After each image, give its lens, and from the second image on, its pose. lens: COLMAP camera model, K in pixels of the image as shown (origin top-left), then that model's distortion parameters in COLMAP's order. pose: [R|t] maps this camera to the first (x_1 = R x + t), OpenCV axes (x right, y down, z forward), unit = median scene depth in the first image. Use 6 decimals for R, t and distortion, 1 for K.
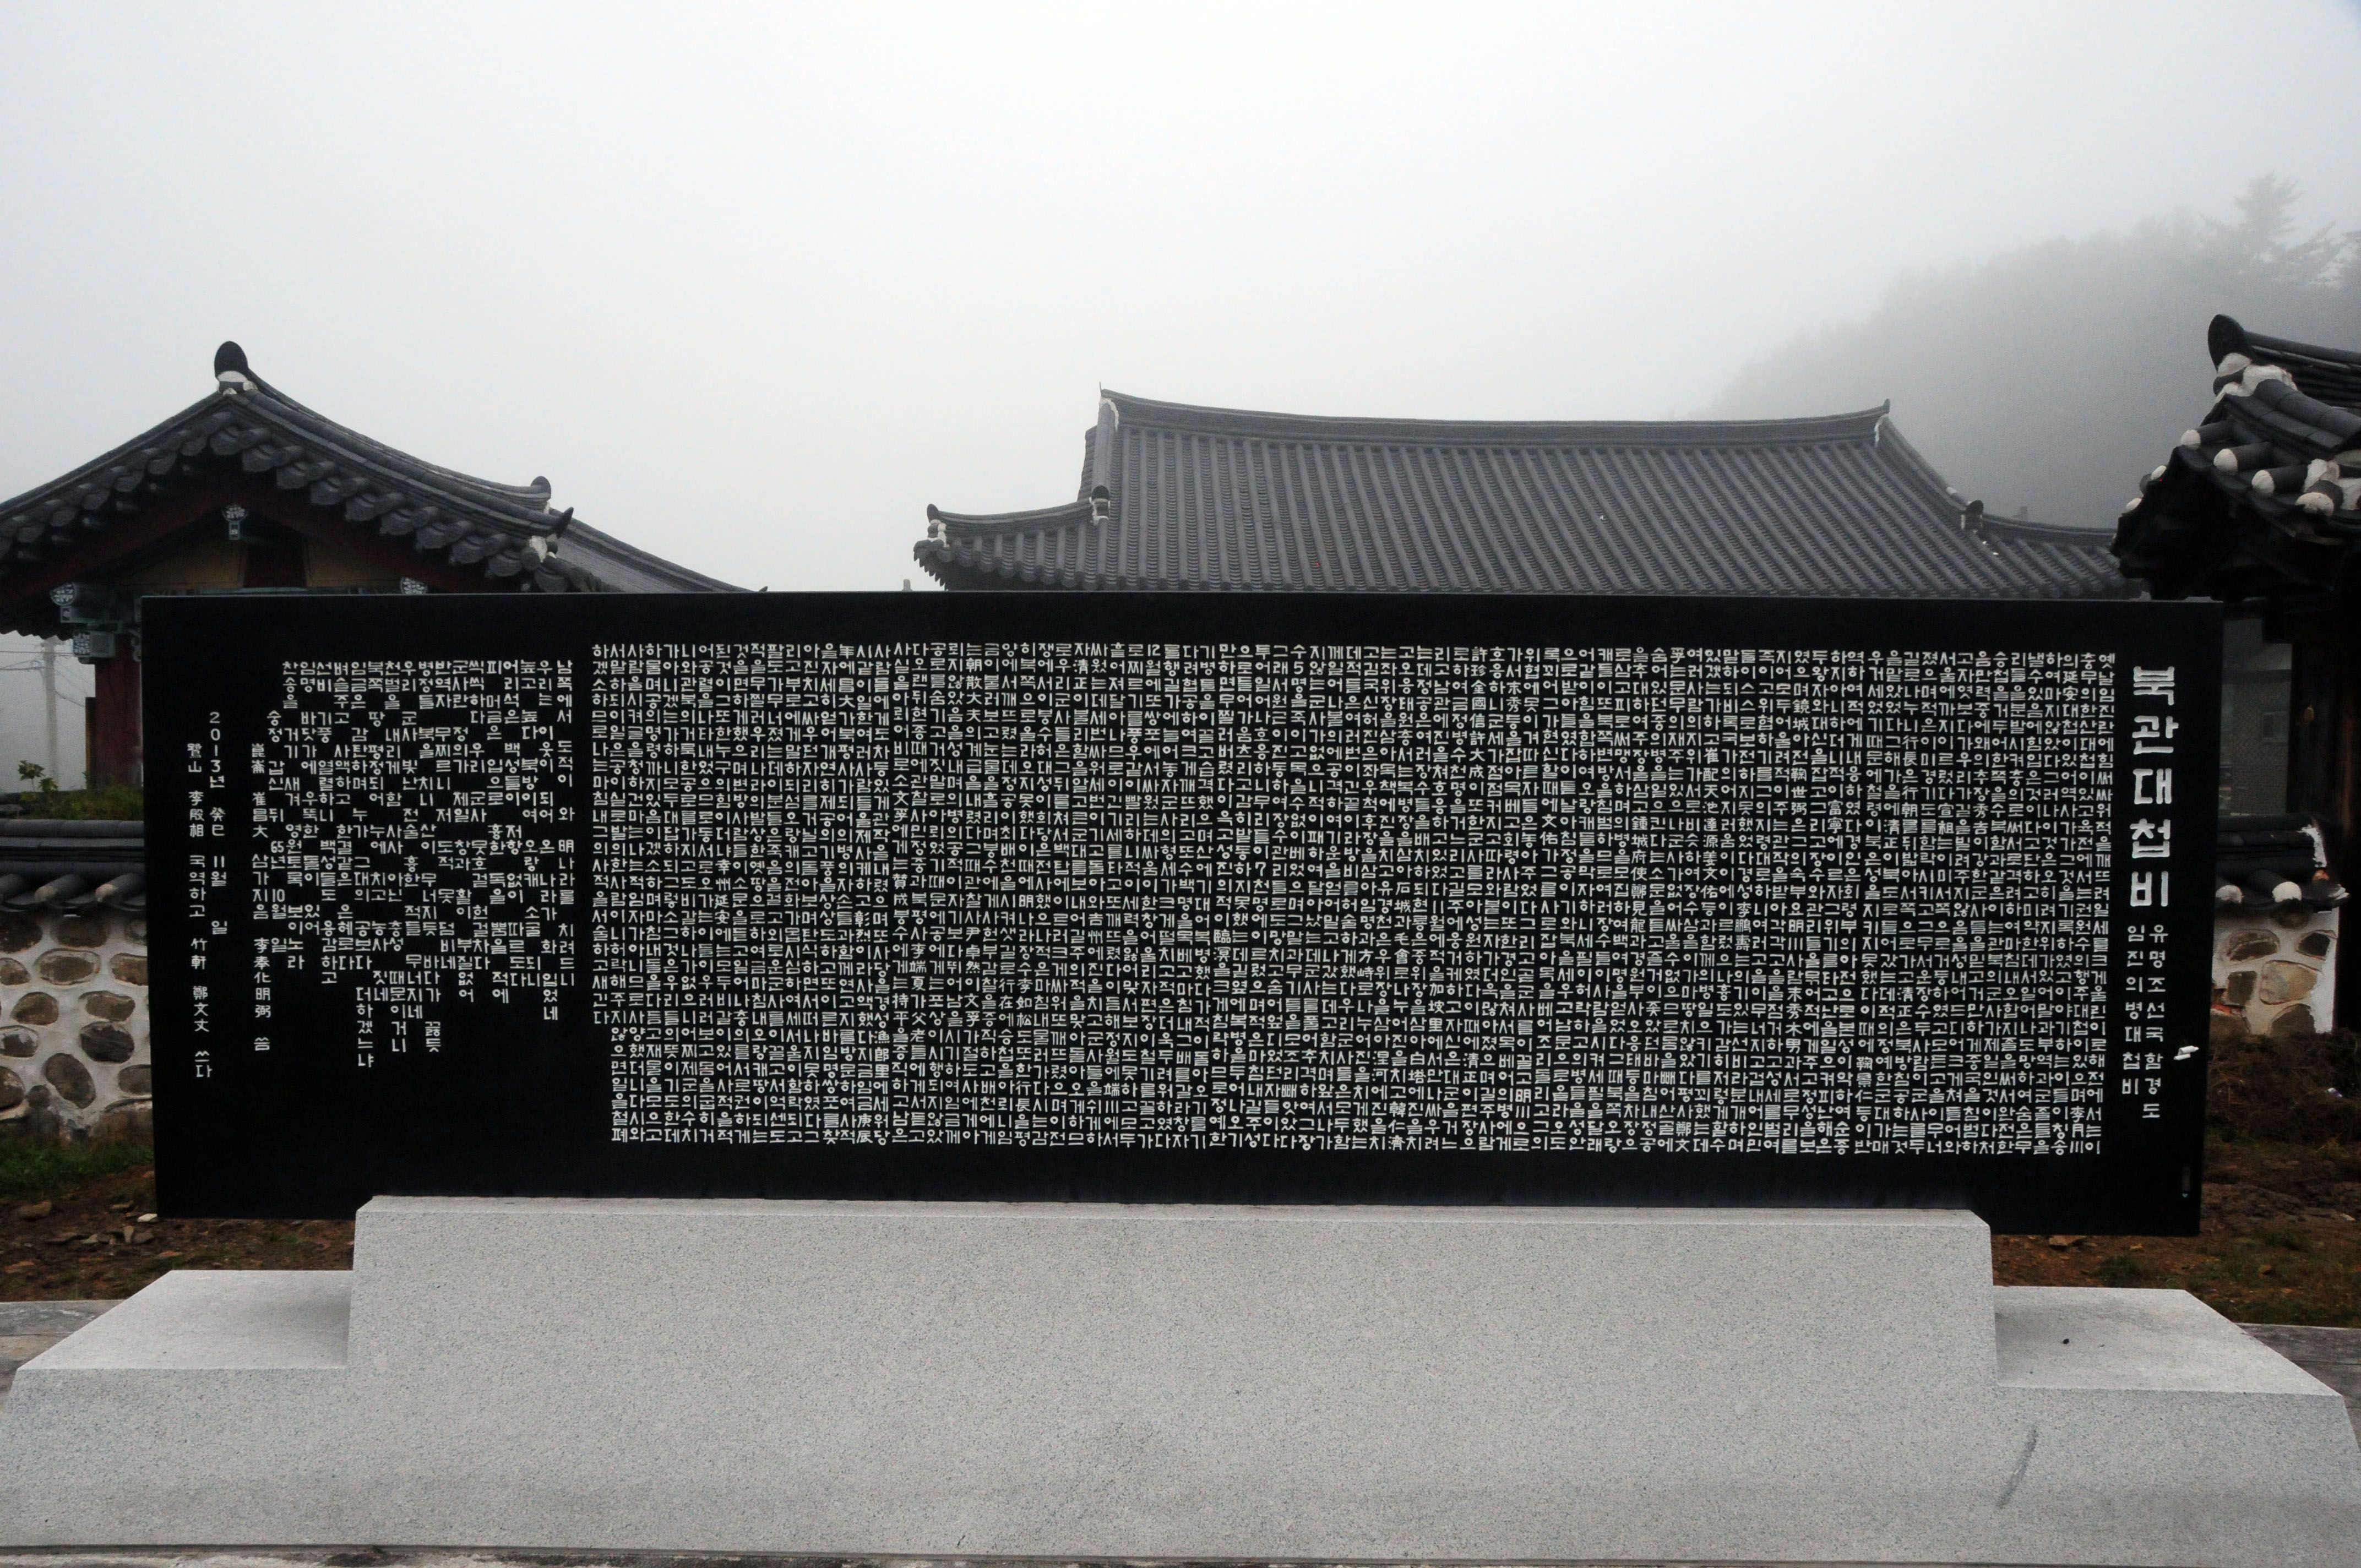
lens RADIAL K [[1840.7, 0, 1150.8], [0, 1840.7, 858.4], [0, 0, 1]] dist [-0.167284, 0.122717]
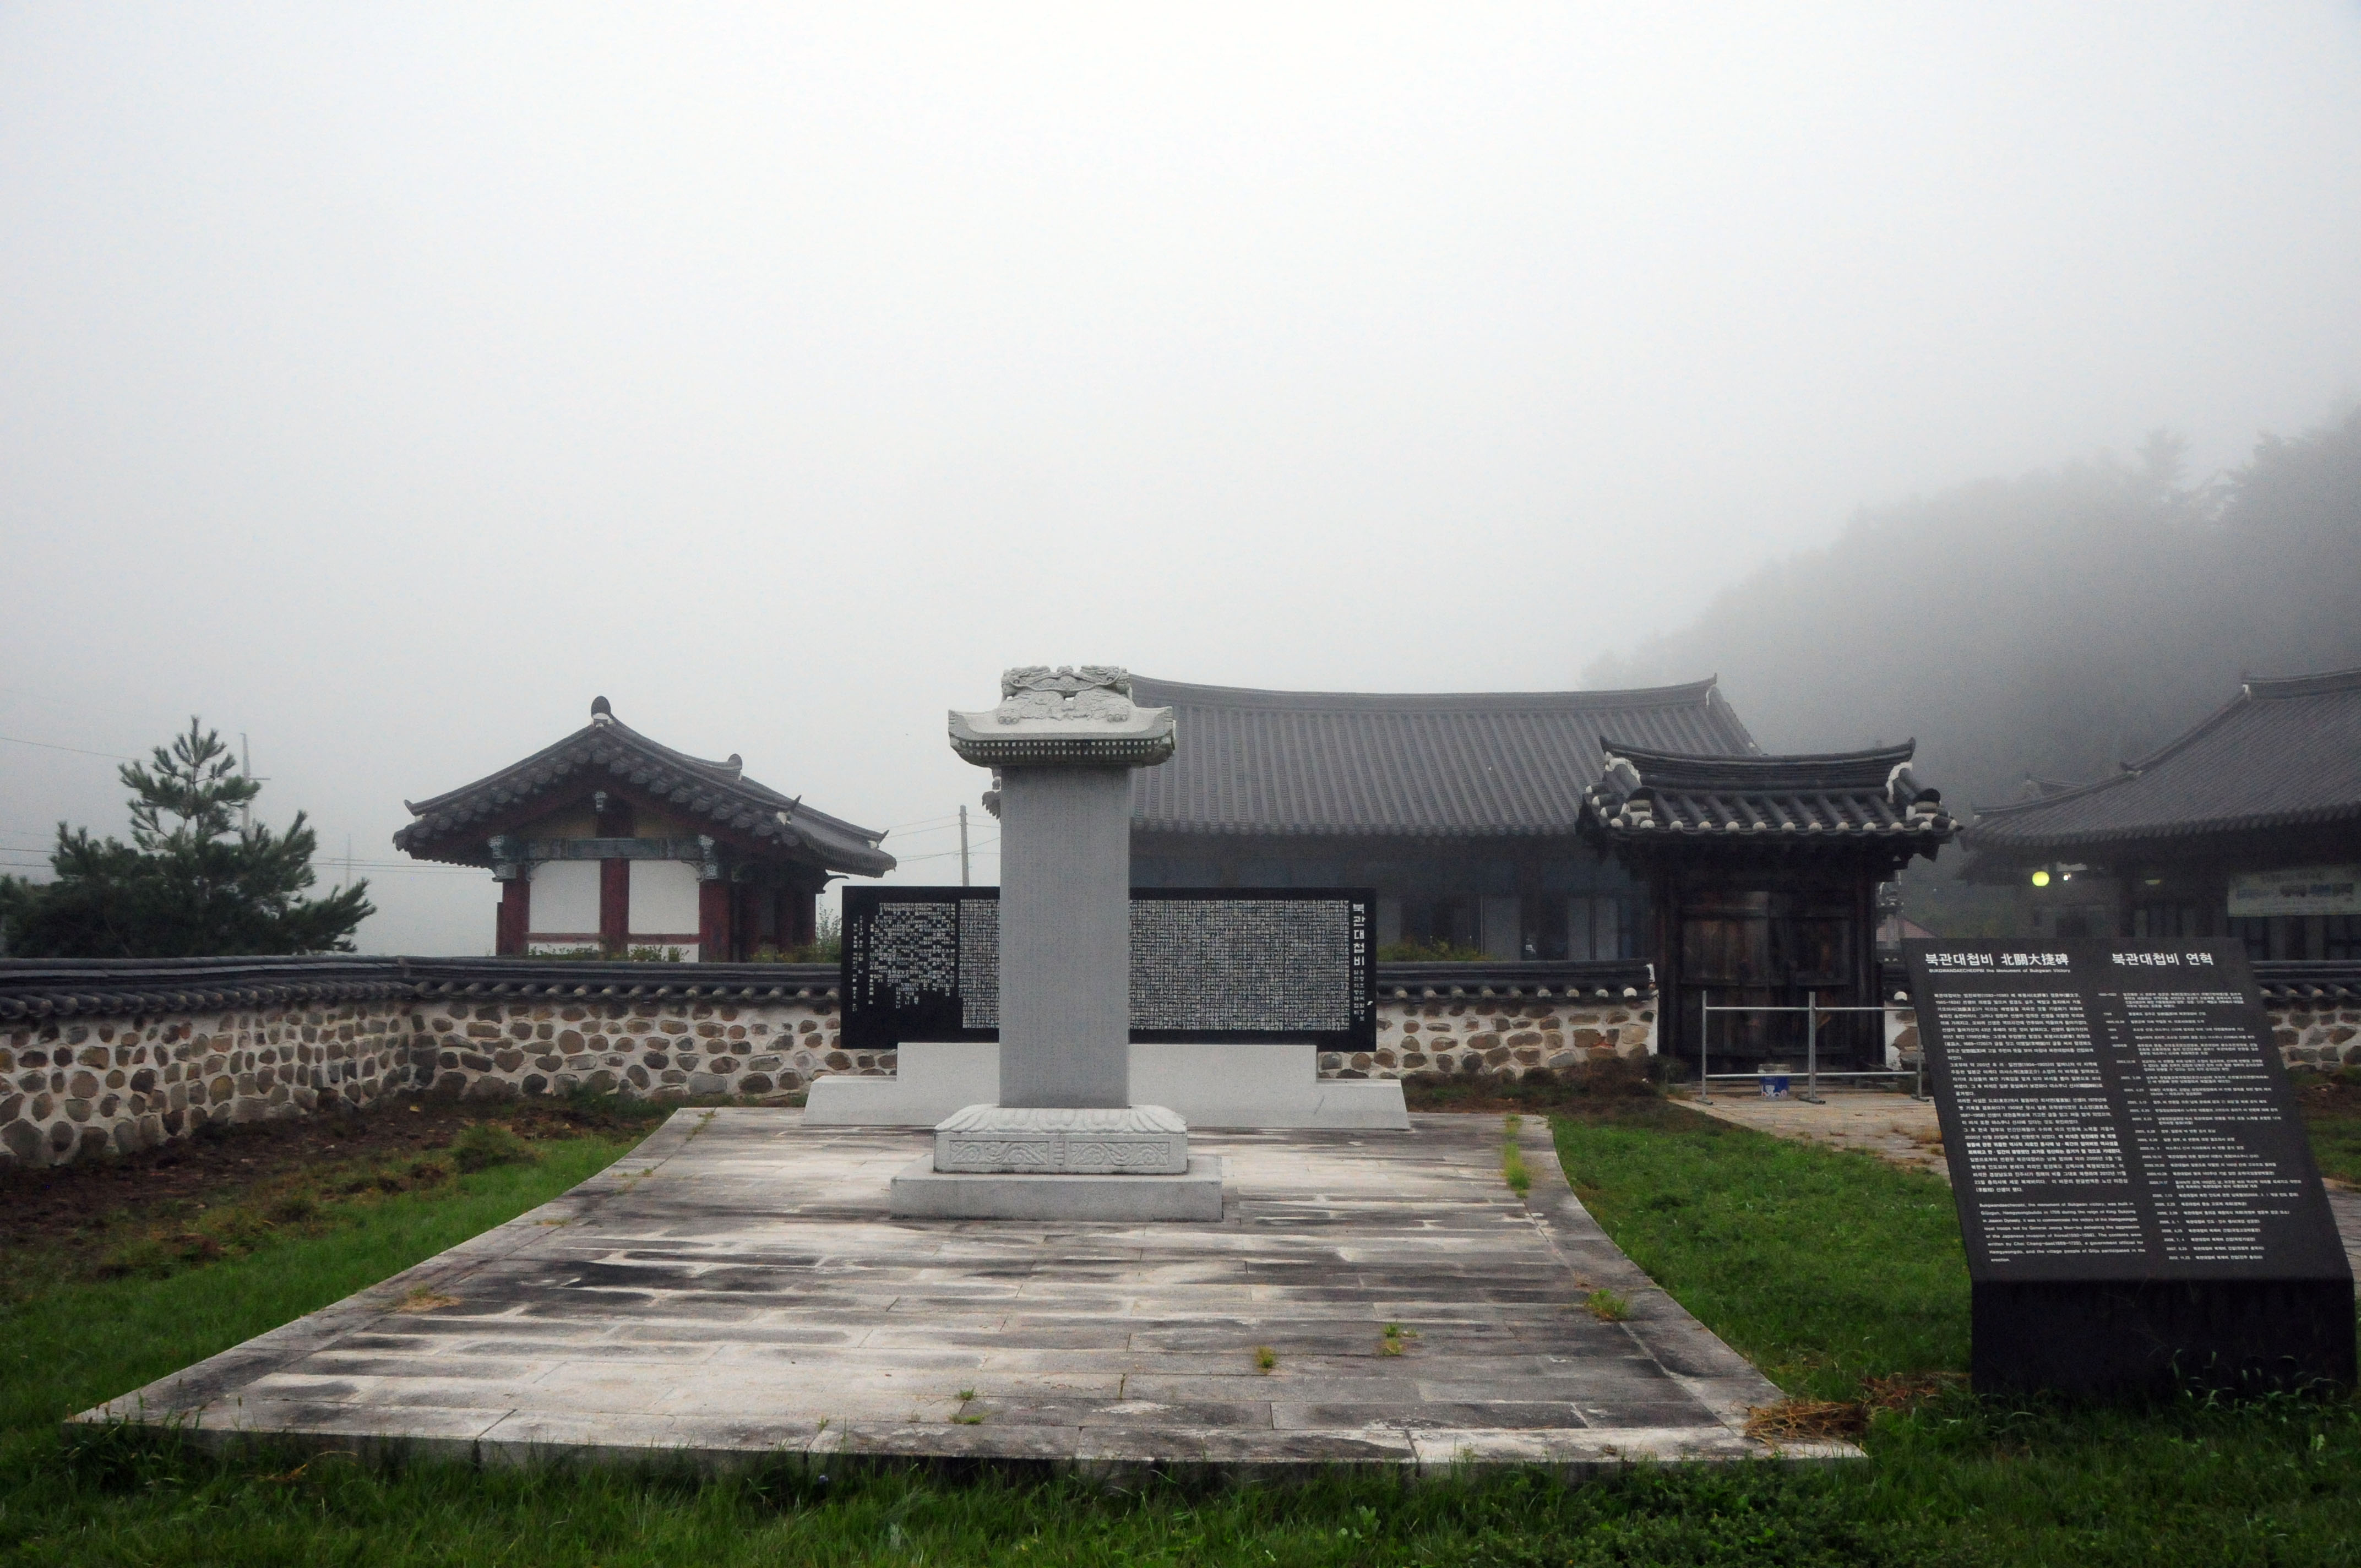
lens RADIAL K [[1841.5, 0, 1178.5], [0, 1841.5, 848.2], [0, 0, 1]] dist [-0.168725, 0.120177]
pose [[0.999998, -0.001124, -0.001823, 0.170840], [0.000907, 0.993377, -0.114898, 0.228722], [0.001940, 0.114896, 0.993376, -2.955708]]
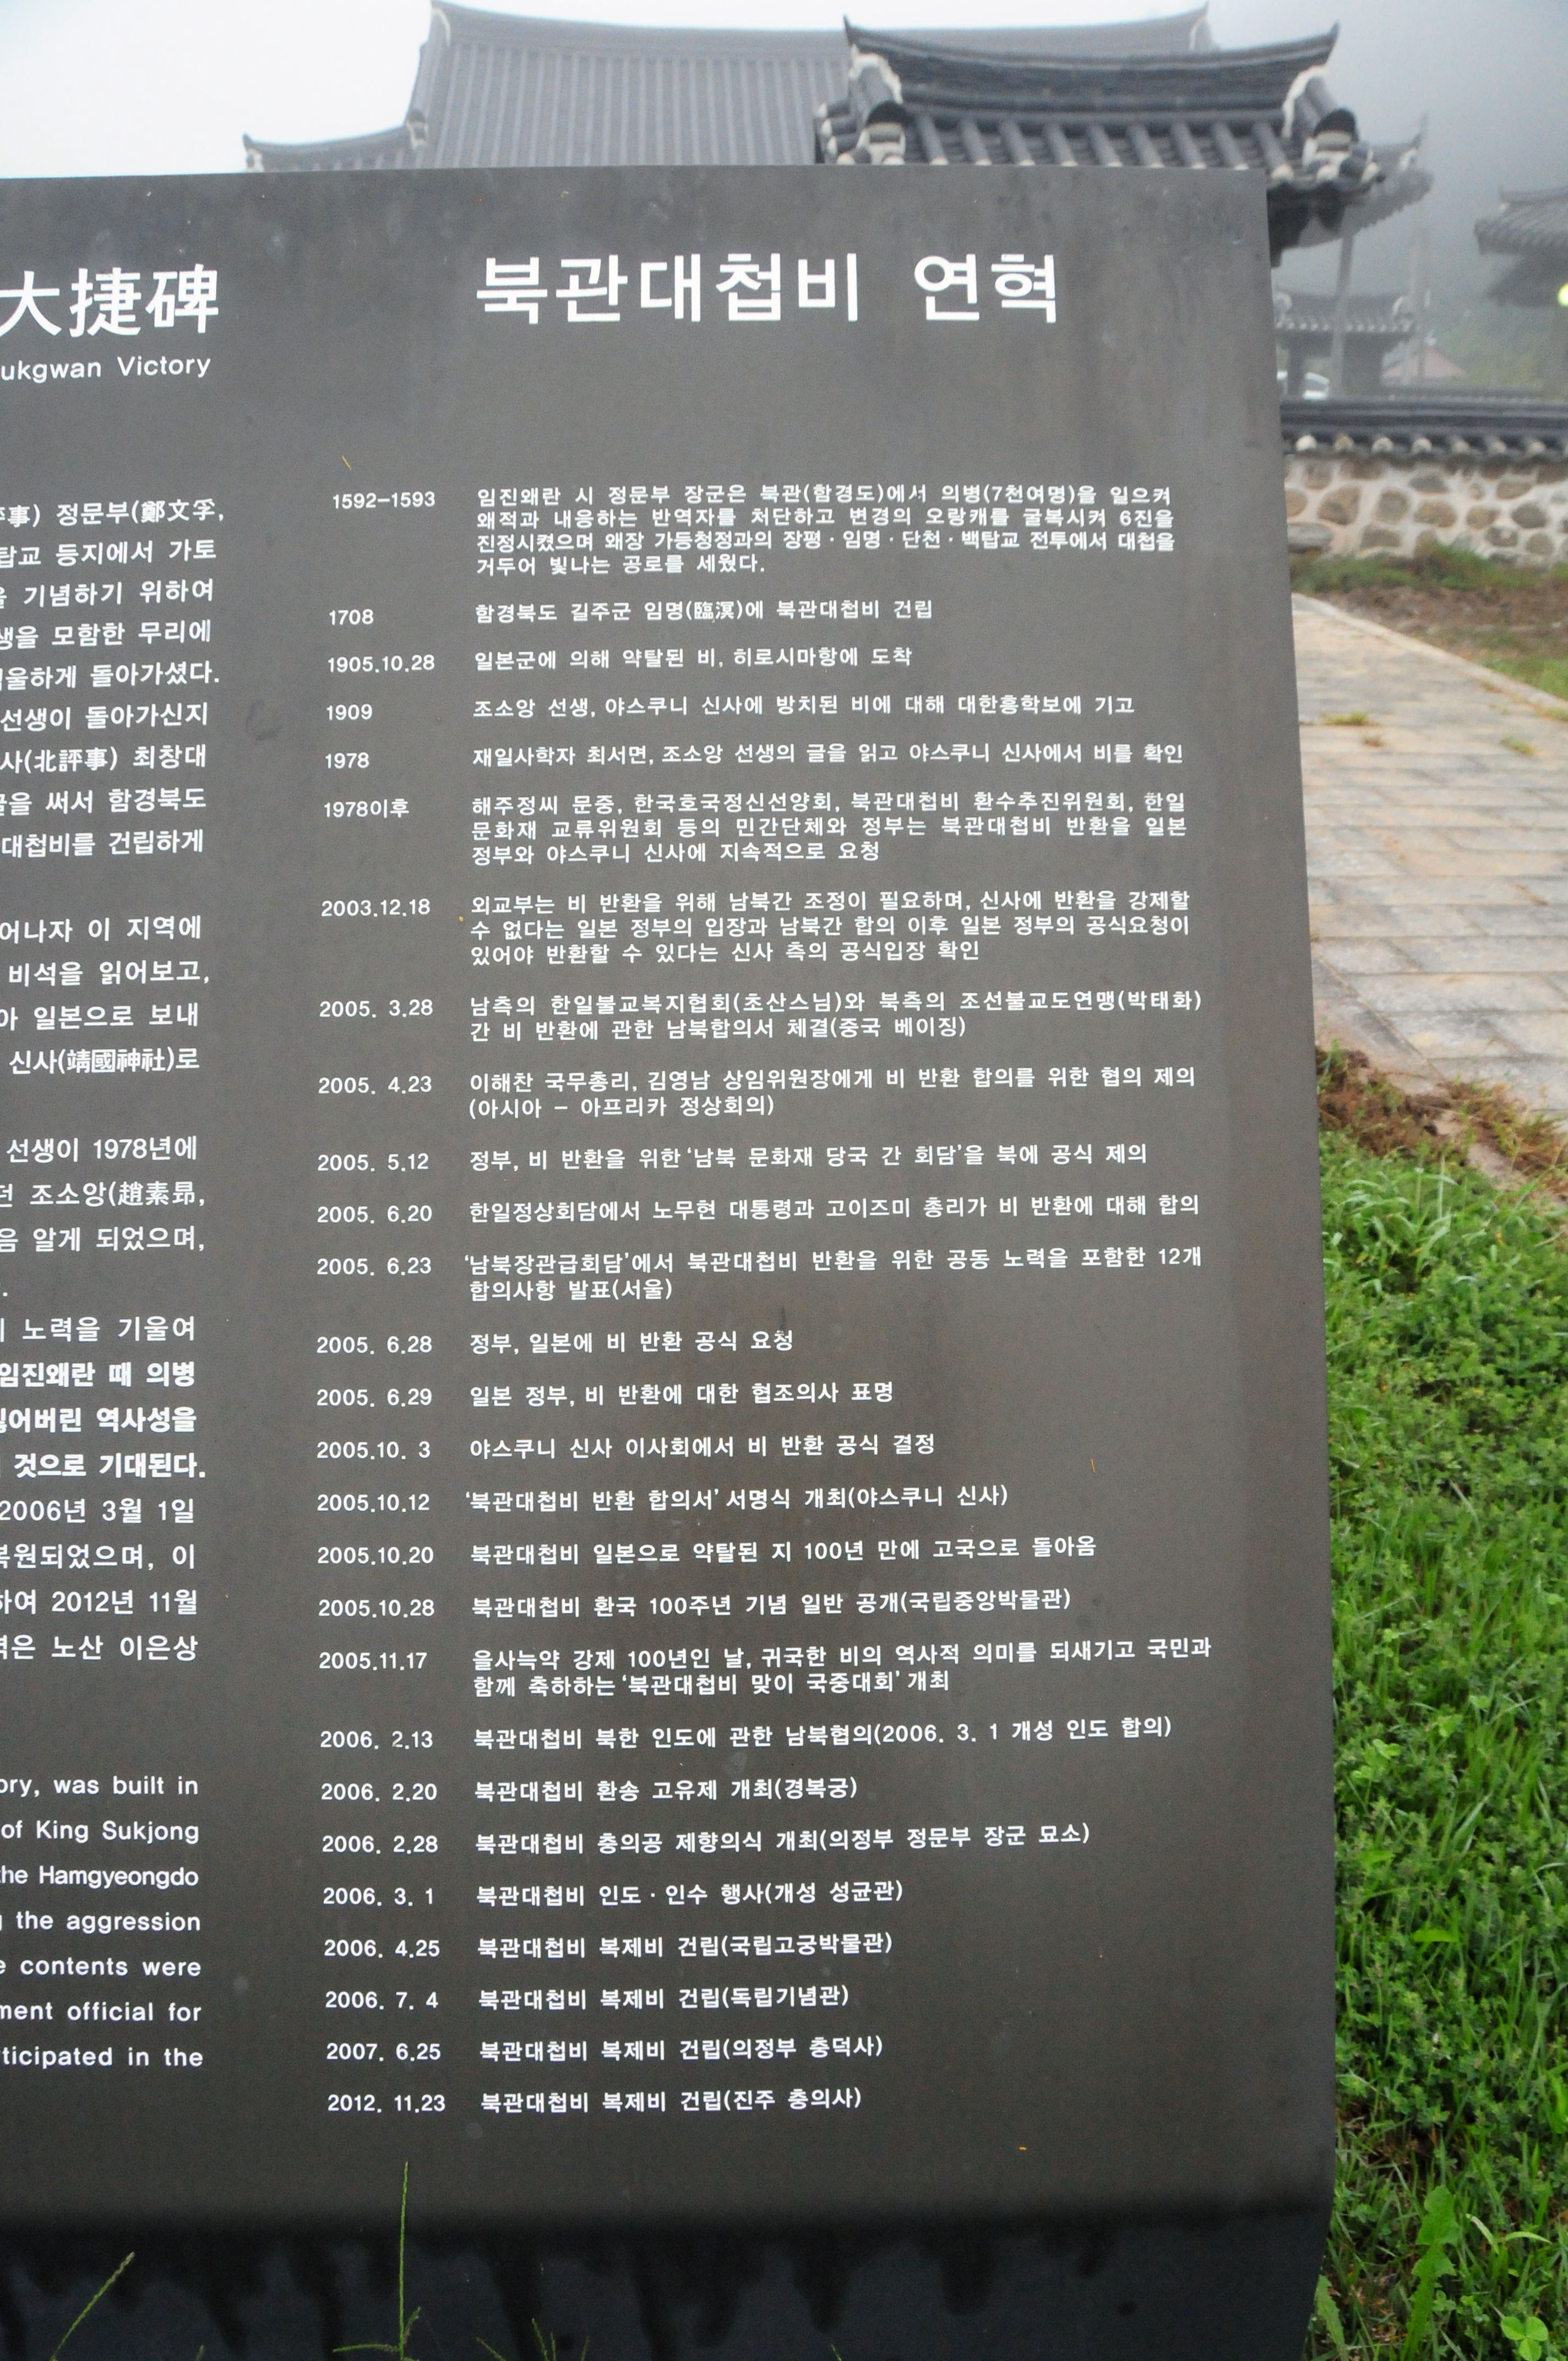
lens RADIAL K [[1841.5, 0, 809.7], [0, 1841.5, 1231.8], [0, 0, 1]] dist [-0.168725, 0.120177]
pose [[0.998450, -0.029921, 0.046922, 1.104375], [0.010117, 0.926707, 0.375648, 0.176386], [-0.054722, -0.374591, 0.925574, -1.593927]]
